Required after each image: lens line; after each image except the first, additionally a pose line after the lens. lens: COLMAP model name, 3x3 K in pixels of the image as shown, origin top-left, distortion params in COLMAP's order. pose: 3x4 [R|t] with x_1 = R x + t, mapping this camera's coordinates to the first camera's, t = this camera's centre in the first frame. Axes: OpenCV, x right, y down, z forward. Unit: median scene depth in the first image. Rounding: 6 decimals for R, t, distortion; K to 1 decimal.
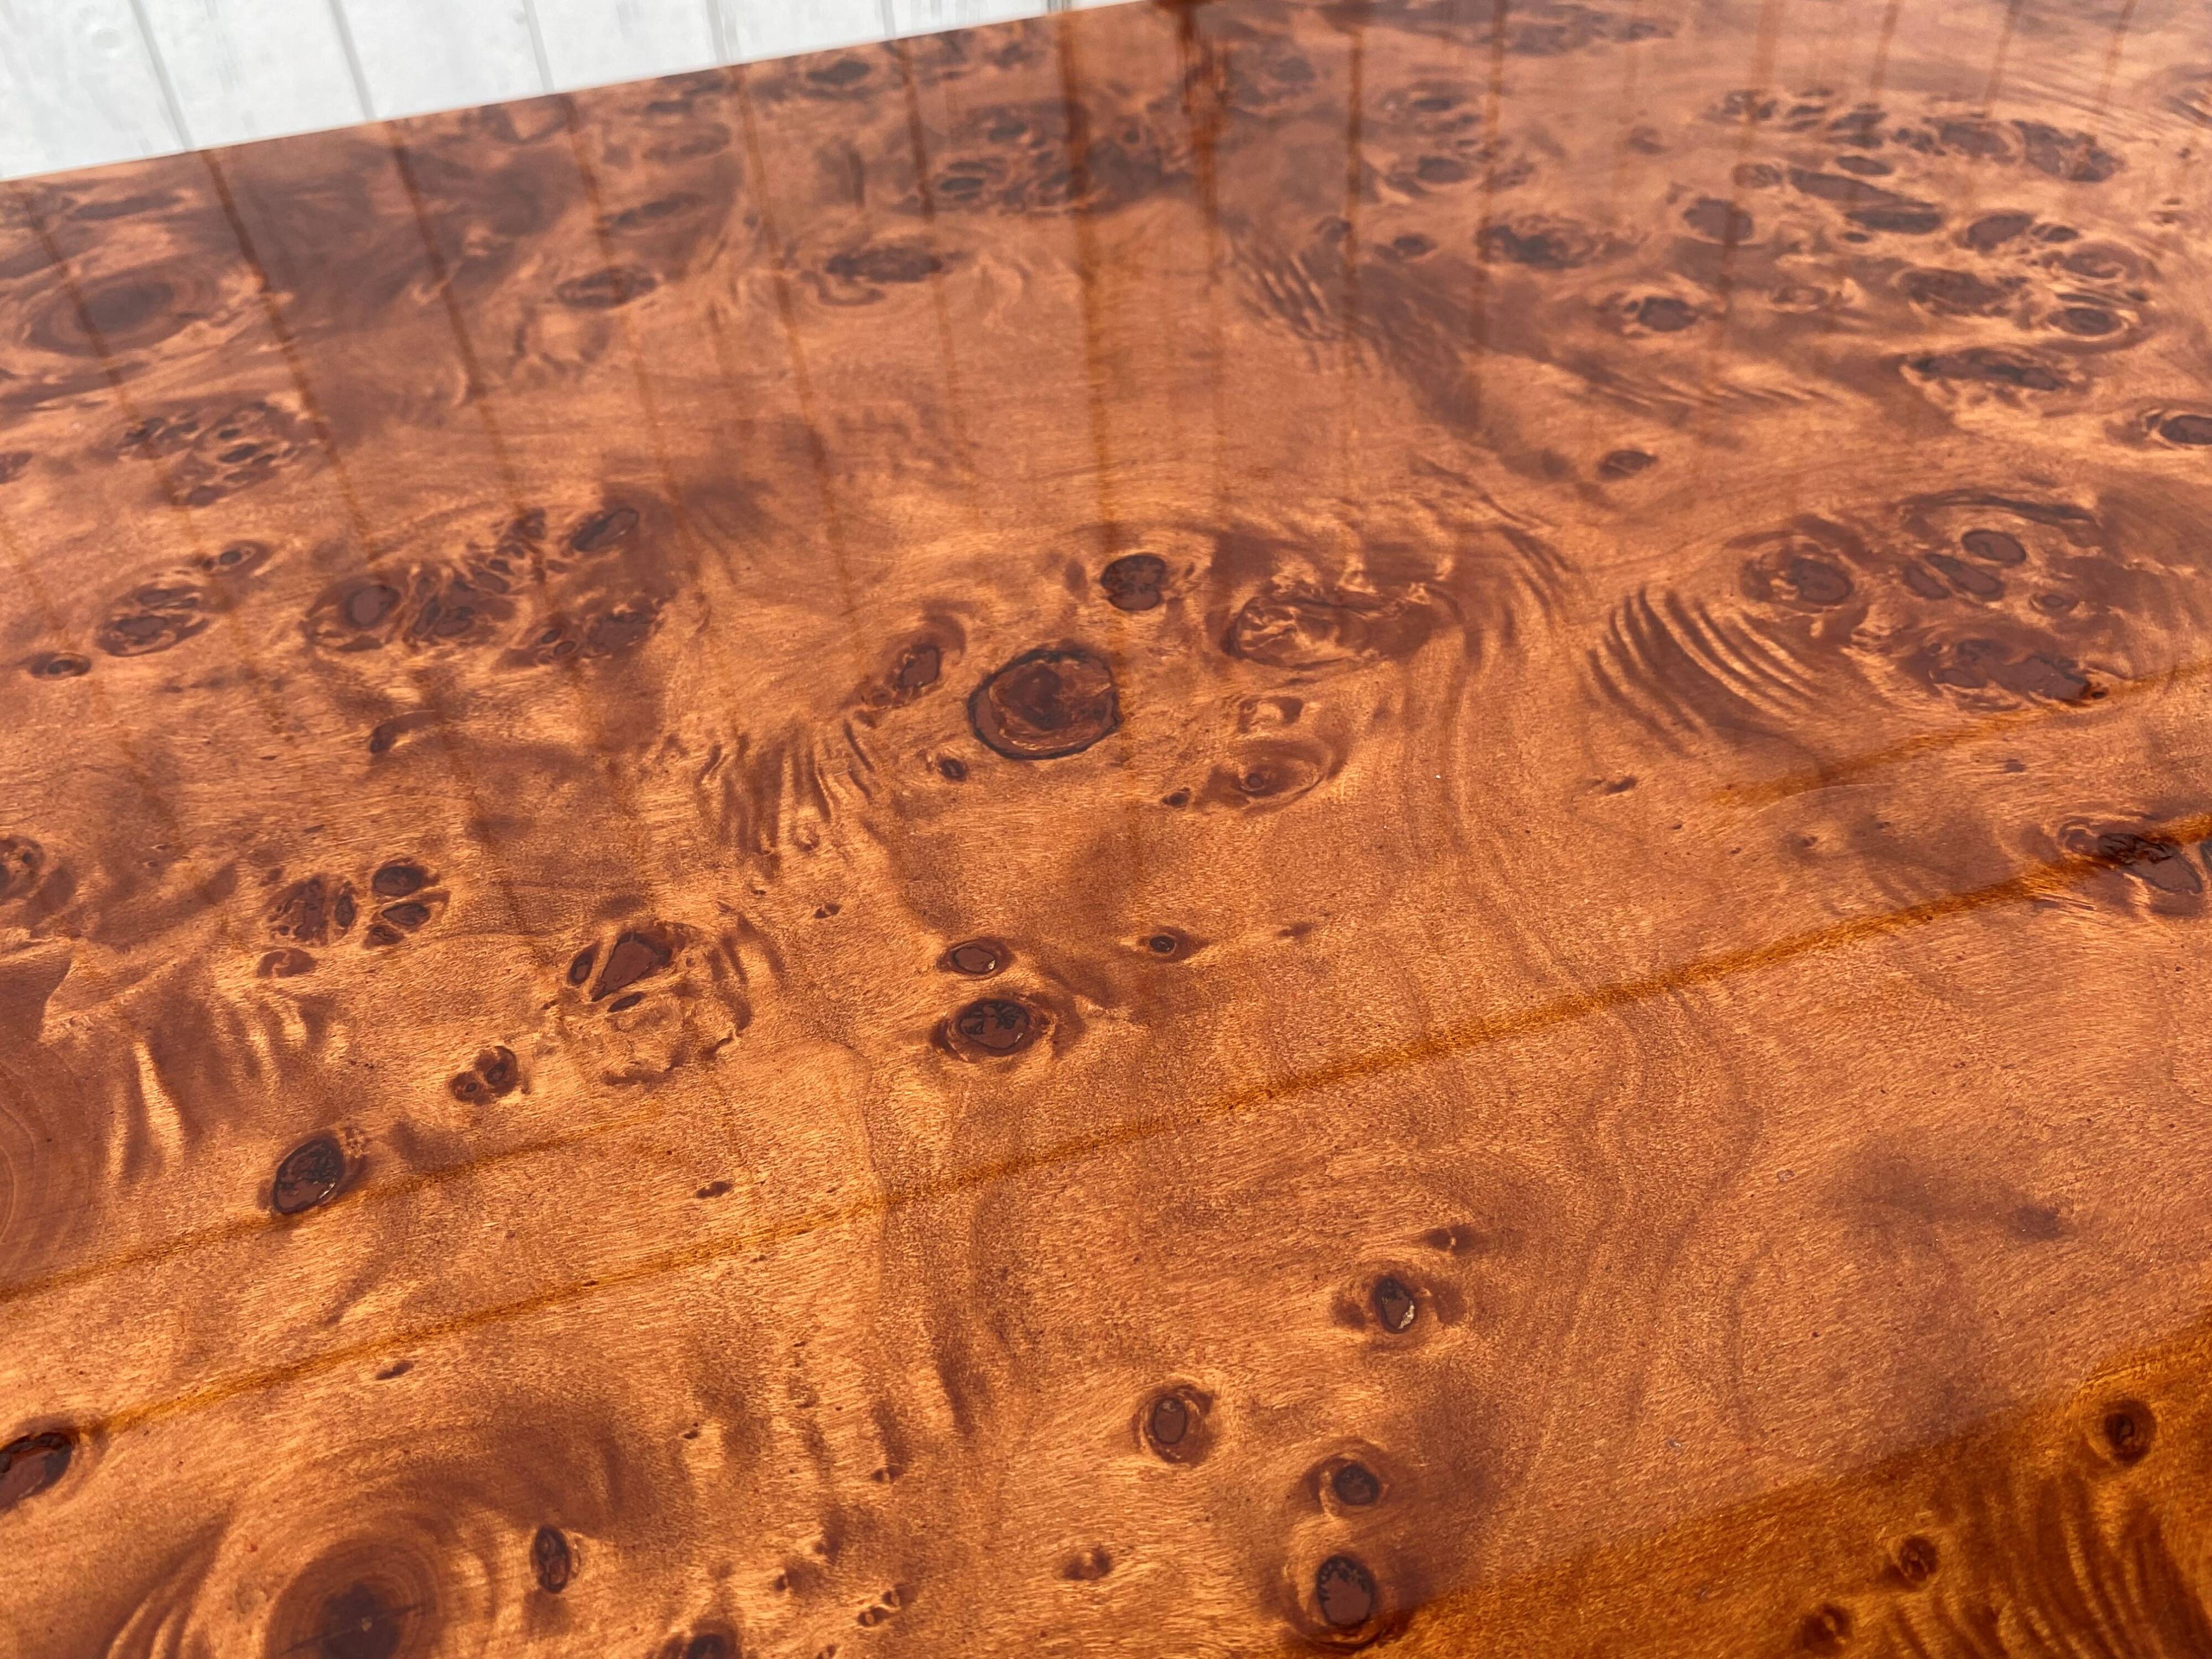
lens RADIAL K [[1883.2, 0, 1086.4], [0, 1883.2, 840.5], [0, 0, 1]] dist [0.012236, -0.013503]
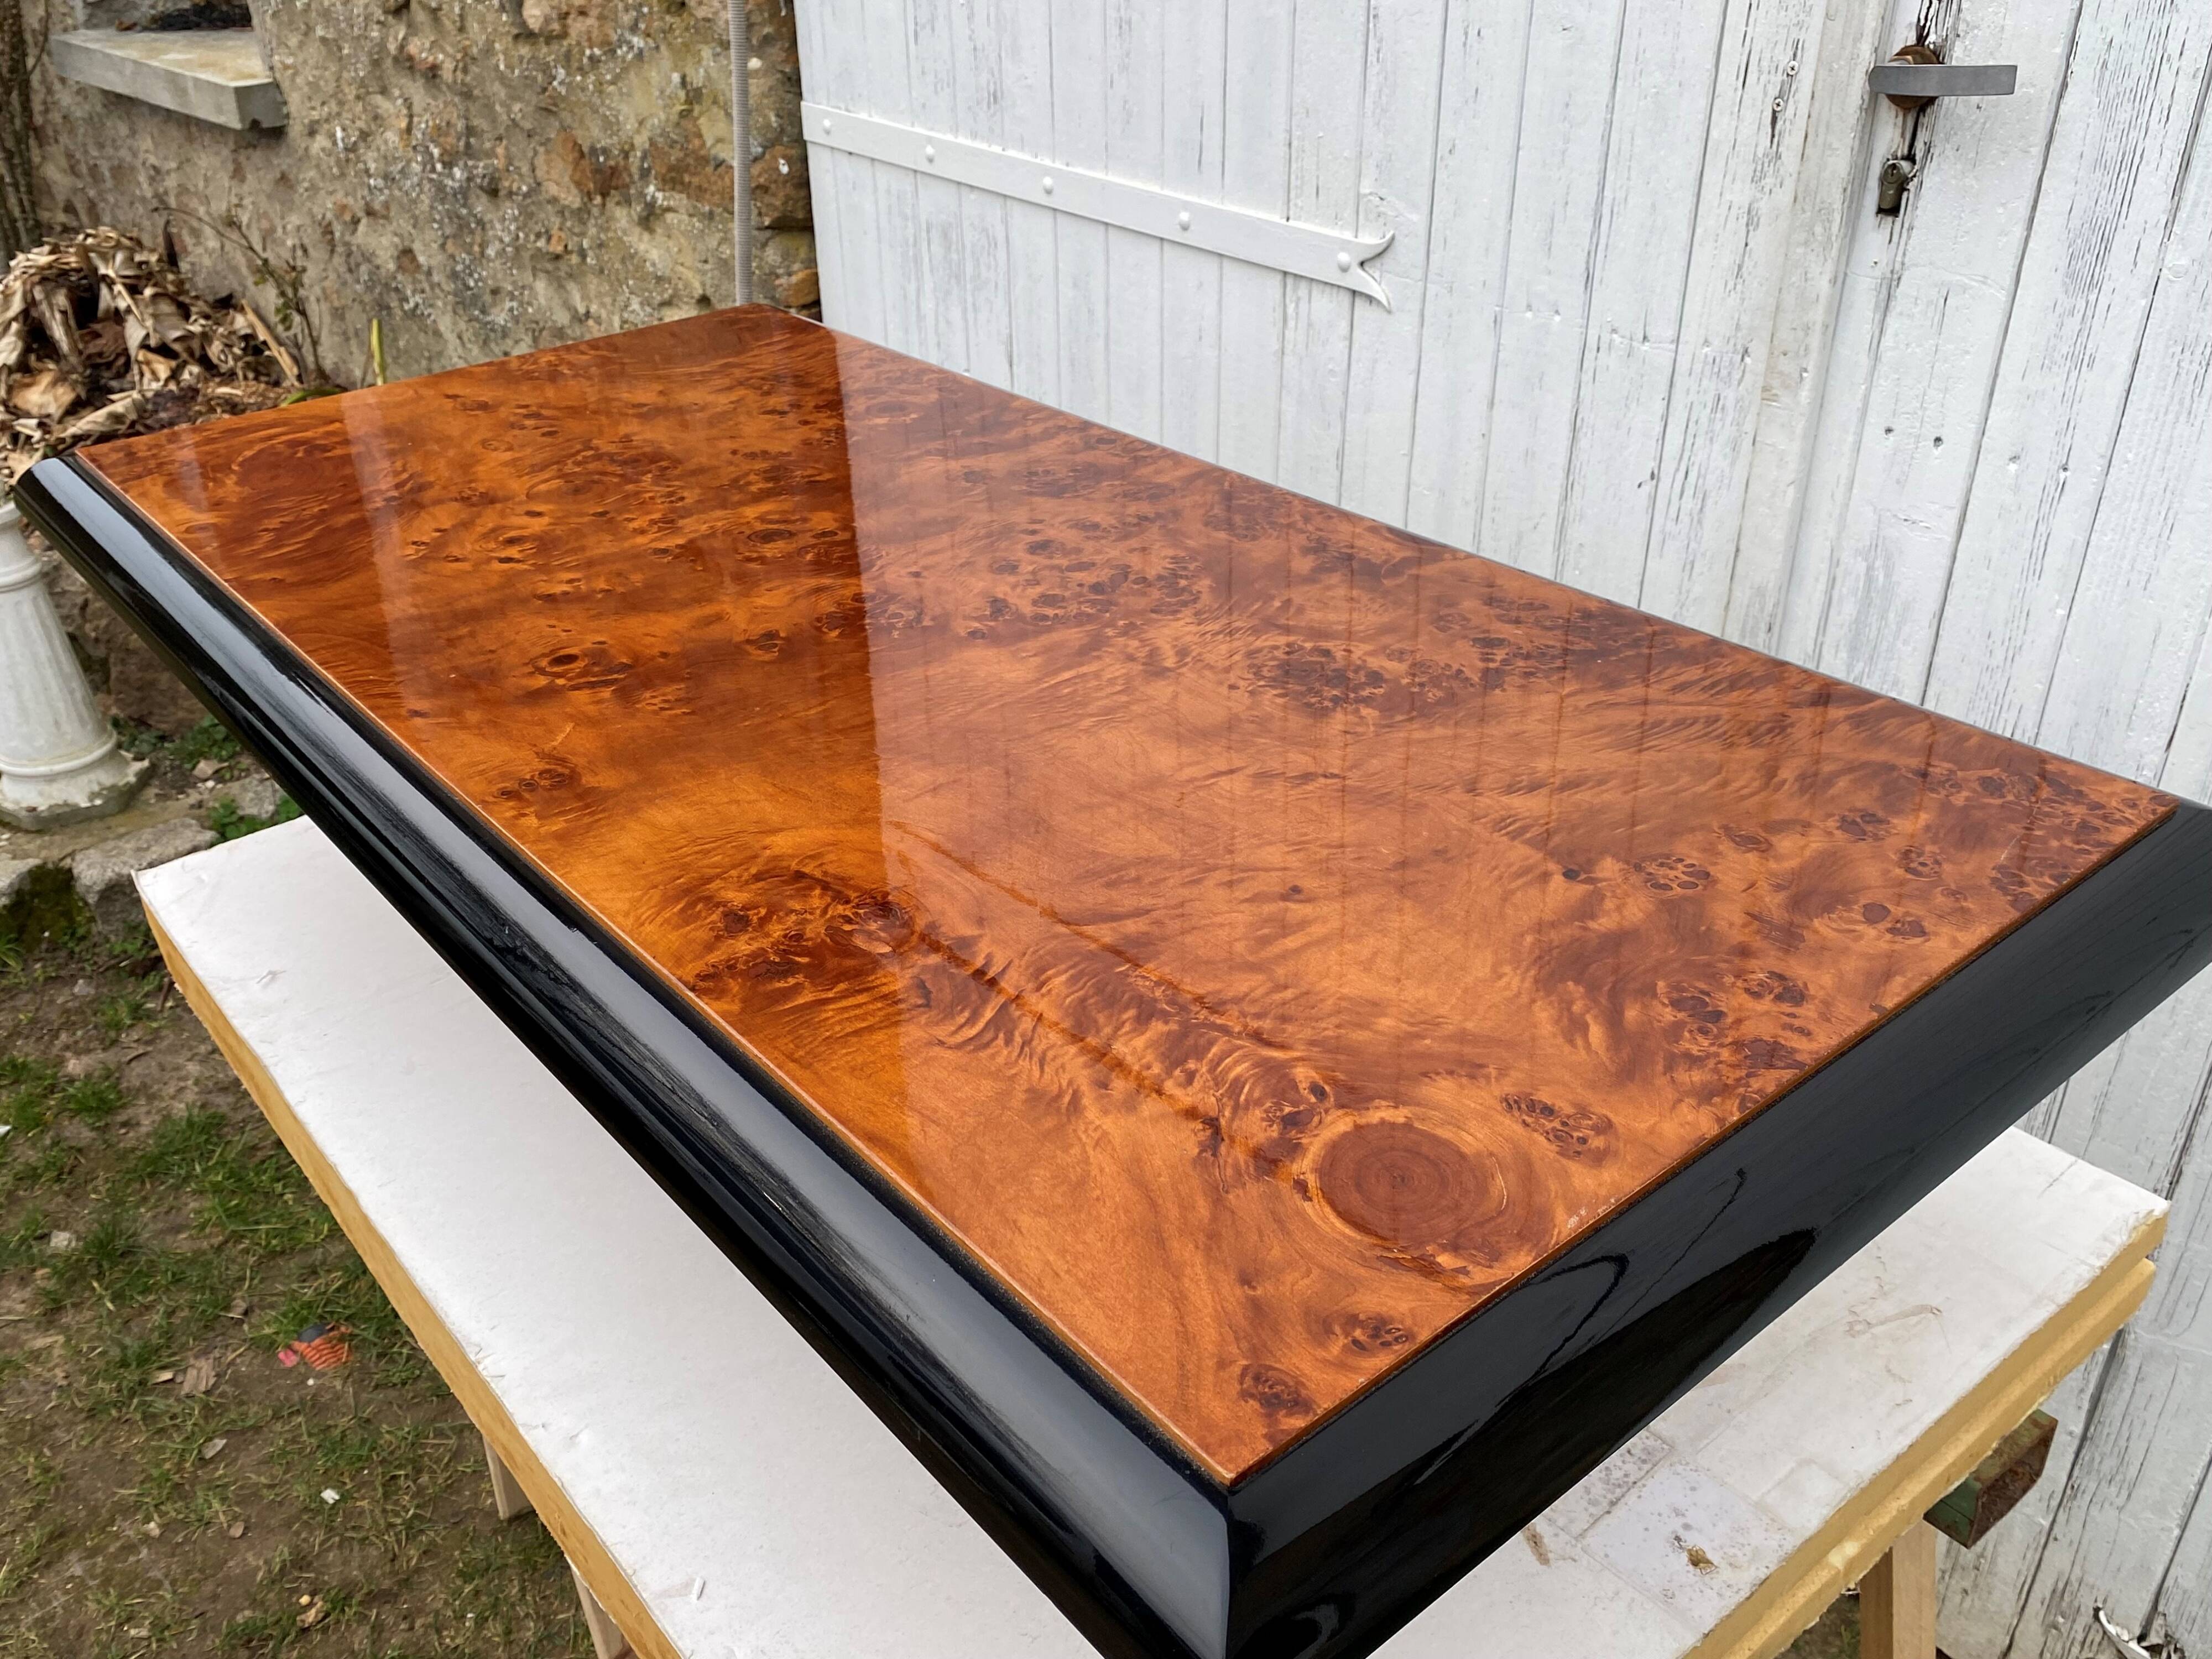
lens RADIAL K [[1856.4, 0, 1079.7], [0, 1856.4, 828.7], [0, 0, 1]] dist [0.008633, -0.004645]
pose [[0.408267, 0.501381, -0.762847, 3.371068], [-0.616121, 0.767964, 0.175003, -0.653225], [0.673582, 0.398558, 0.622445, -0.724145]]
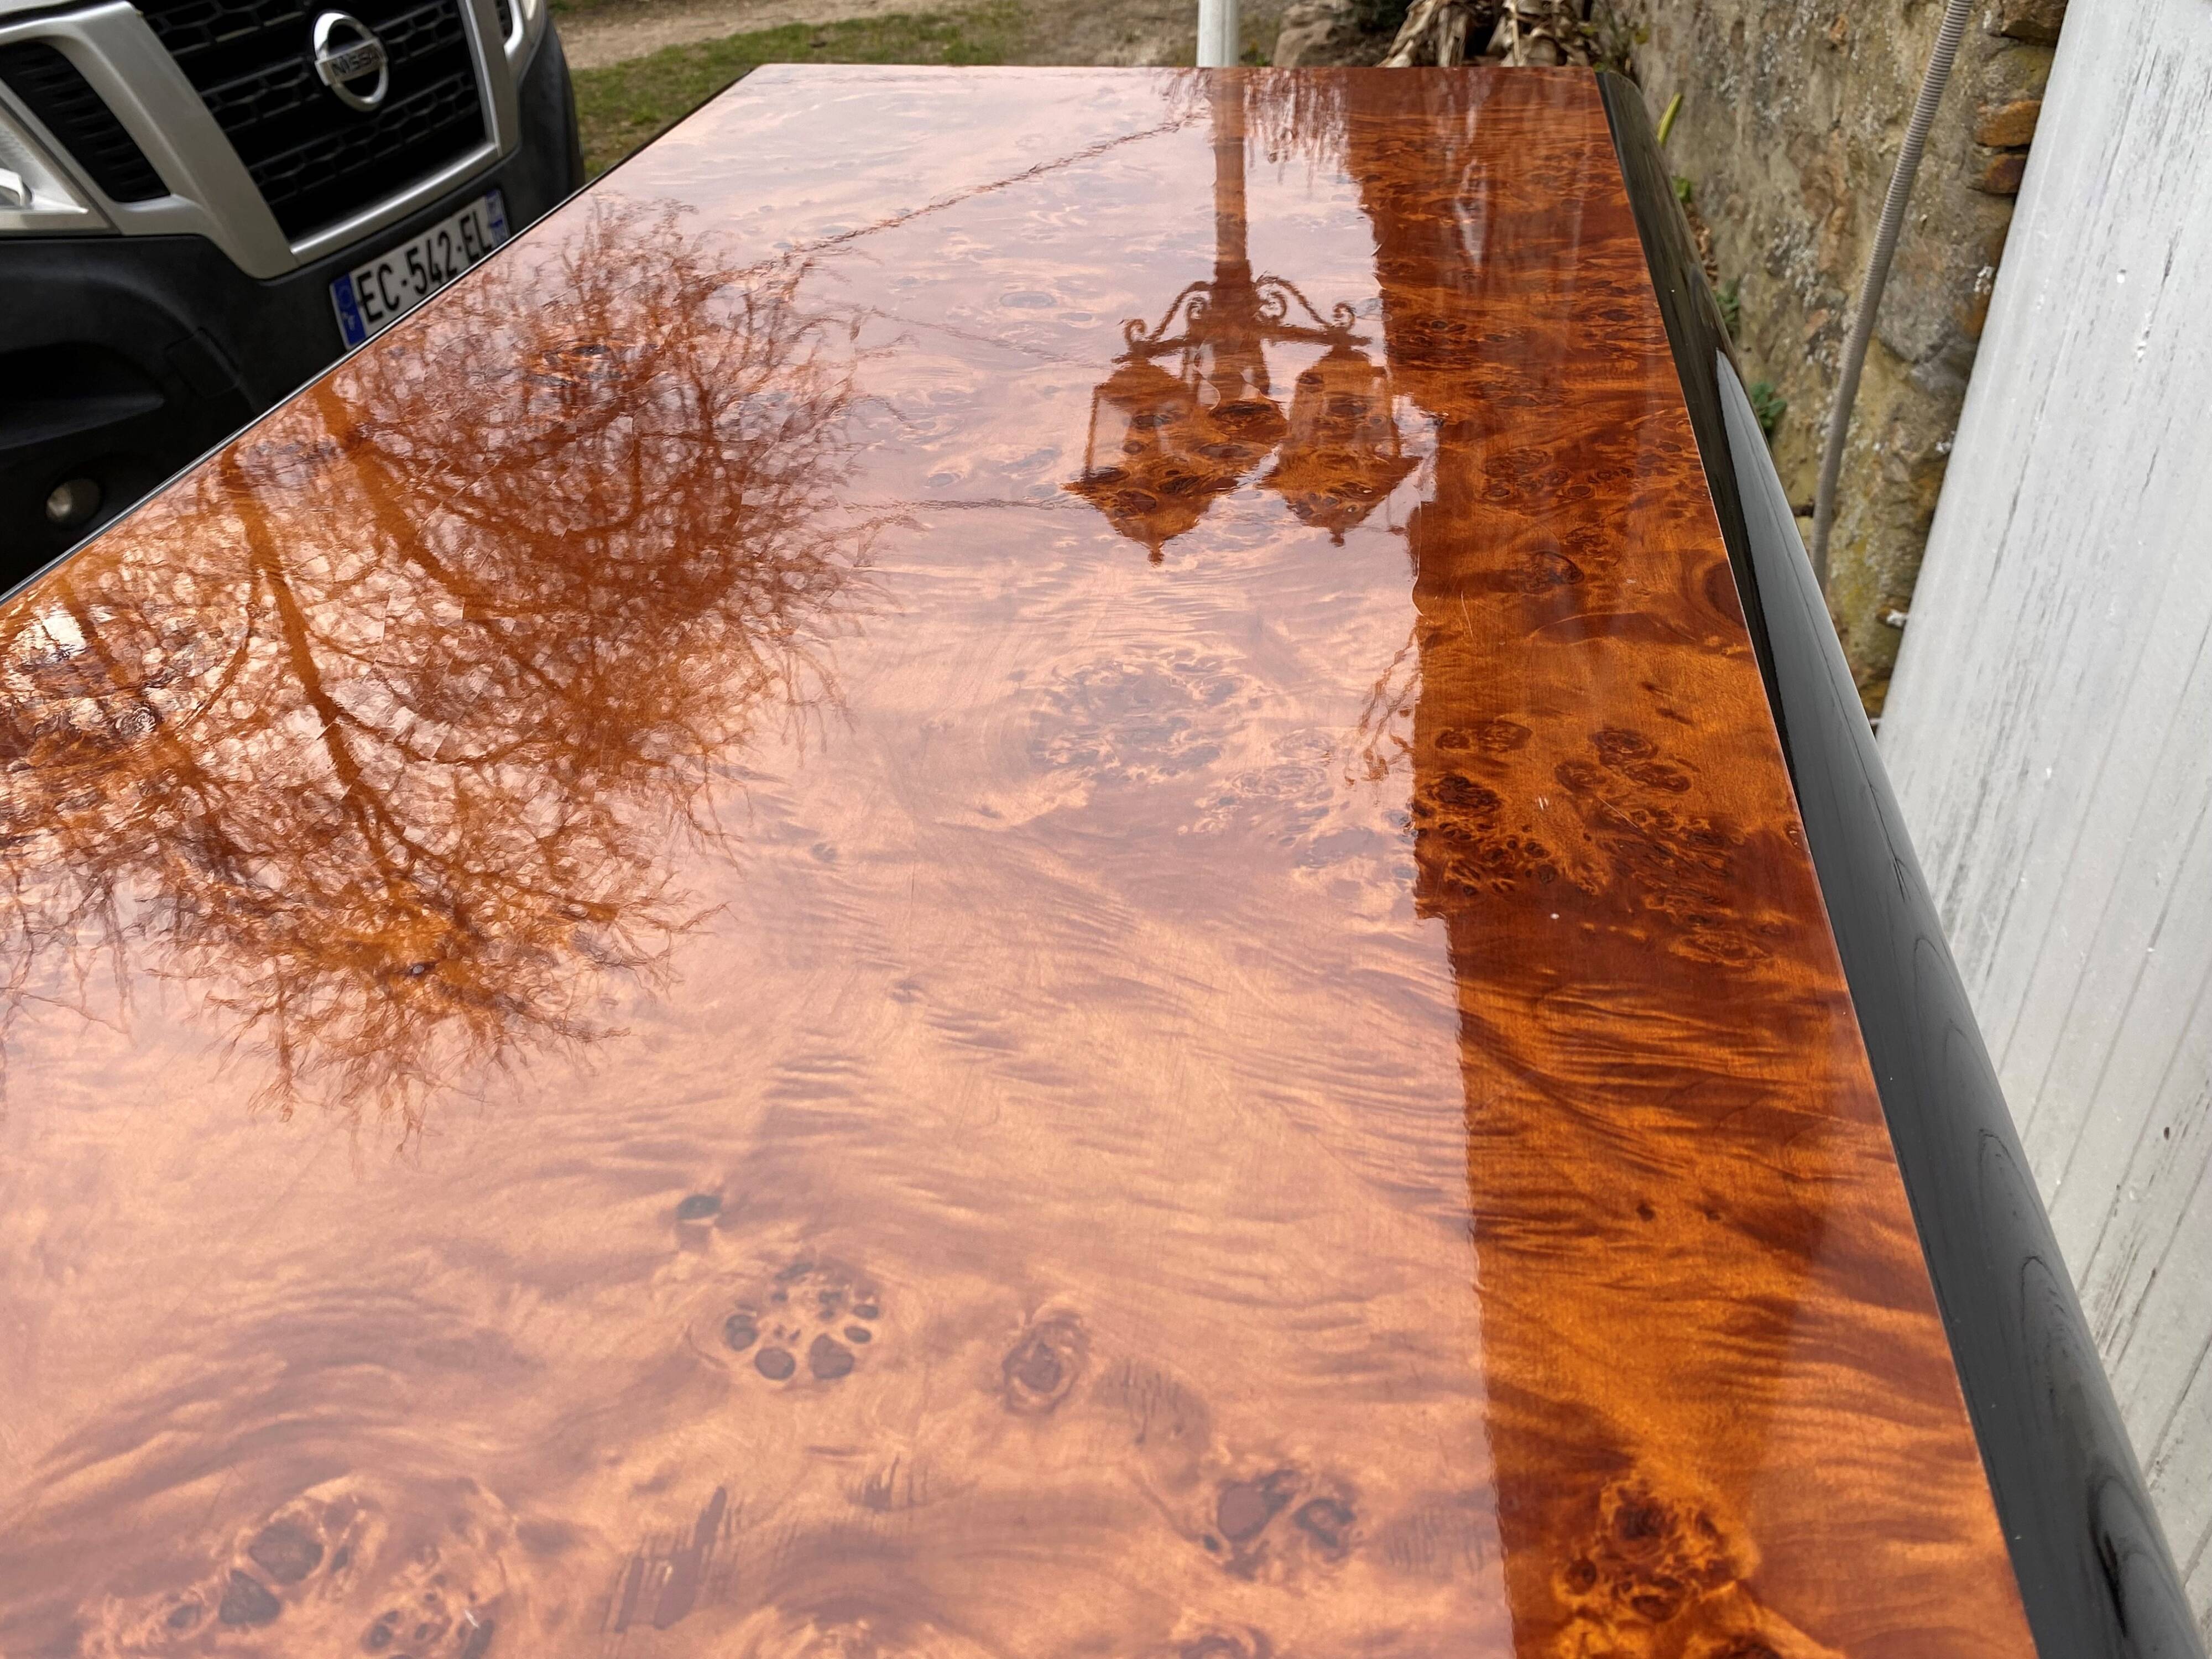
lens RADIAL K [[1883.2, 0, 1086.4], [0, 1883.2, 840.5], [0, 0, 1]] dist [0.012236, -0.013503]
pose [[-0.405898, 0.565952, -0.717597, 2.397861], [-0.583506, 0.443838, 0.680095, -1.664771], [0.703398, 0.694771, 0.150083, 1.143887]]
